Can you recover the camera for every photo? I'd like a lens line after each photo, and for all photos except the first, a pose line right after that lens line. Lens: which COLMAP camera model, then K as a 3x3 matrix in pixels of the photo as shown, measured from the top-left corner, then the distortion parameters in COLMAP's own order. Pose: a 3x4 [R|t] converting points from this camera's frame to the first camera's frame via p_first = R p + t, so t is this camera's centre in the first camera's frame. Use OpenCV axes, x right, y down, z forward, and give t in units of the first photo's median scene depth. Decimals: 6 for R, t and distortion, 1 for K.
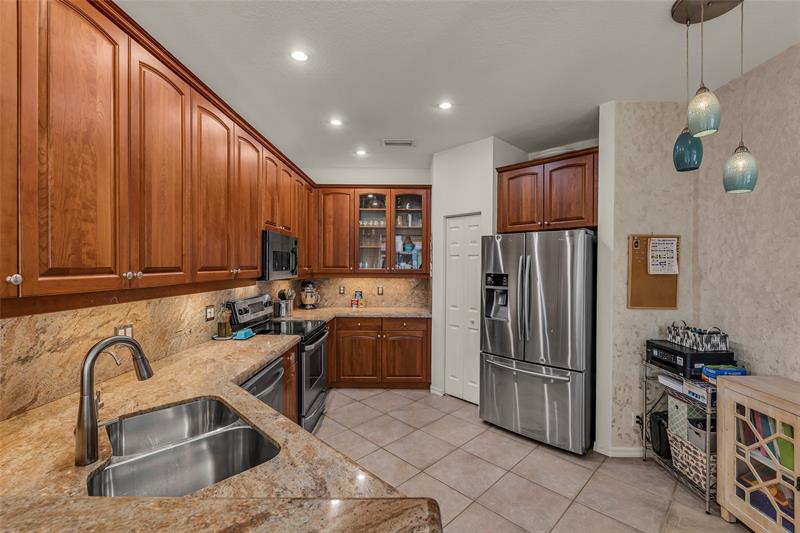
lens RADIAL K [[346.3, 0, 415.2], [0, 346.3, 267.1], [0, 0, 1]] dist [-0.000011, -0.000153]
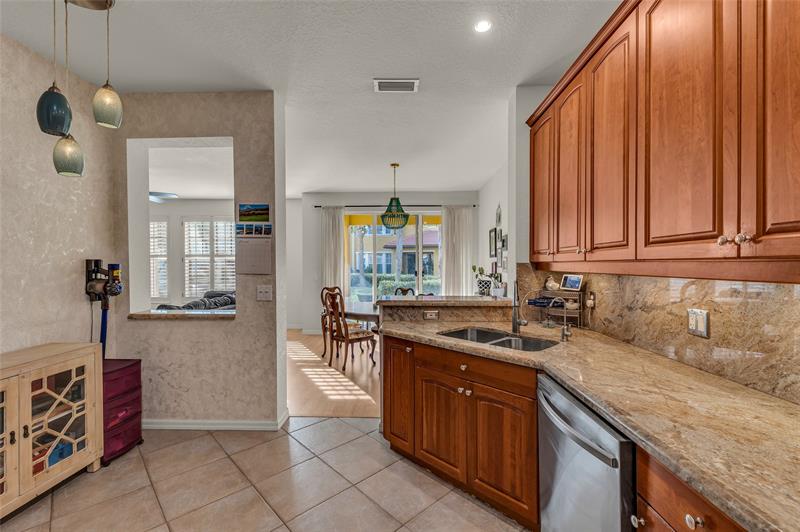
lens RADIAL K [[354.0, 0, 400.0], [0, 354.0, 266.0], [0, 0, 1]] dist [-0.000026, -0.000071]
pose [[-0.997341, -0.000342, 0.072878, -0.101990], [0.000360, 0.999954, 0.009628, 0.028119], [-0.072878, 0.009629, -0.997294, 1.033978]]
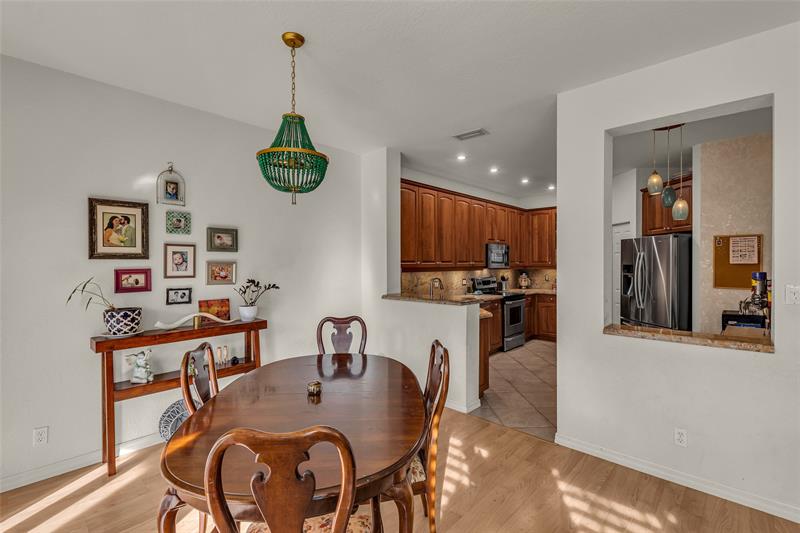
lens RADIAL K [[354.0, 0, 400.0], [0, 354.0, 266.5], [0, 0, 1]] dist [-0.000026, -0.000071]
pose [[0.716458, 0.000292, -0.697630, 0.561309], [0.001690, 0.999996, 0.002155, 0.020932], [0.697628, -0.002723, 0.716455, -0.738112]]
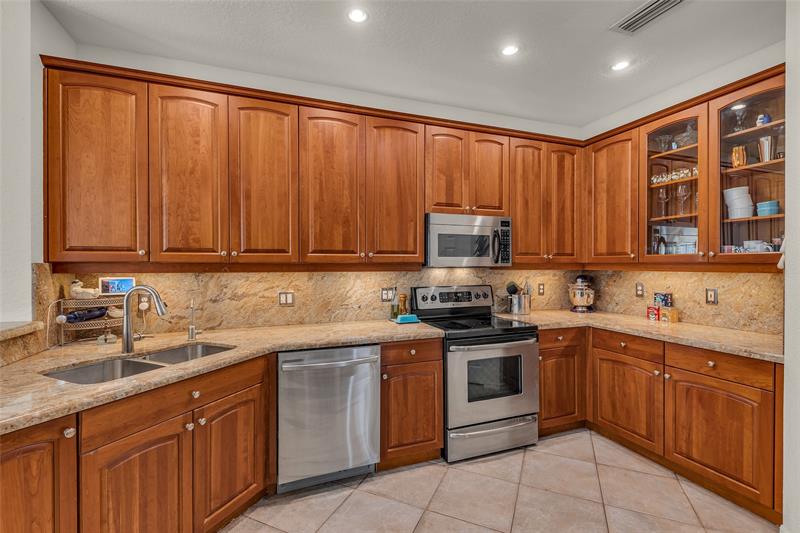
lens RADIAL K [[354.0, 0, 400.0], [0, 354.0, 266.5], [0, 0, 1]] dist [-0.000026, -0.000071]
pose [[0.330089, 0.000352, -0.943950, 0.381035], [-0.002425, 0.999997, -0.000476, 0.034132], [0.943947, 0.002446, 0.330088, 0.522460]]
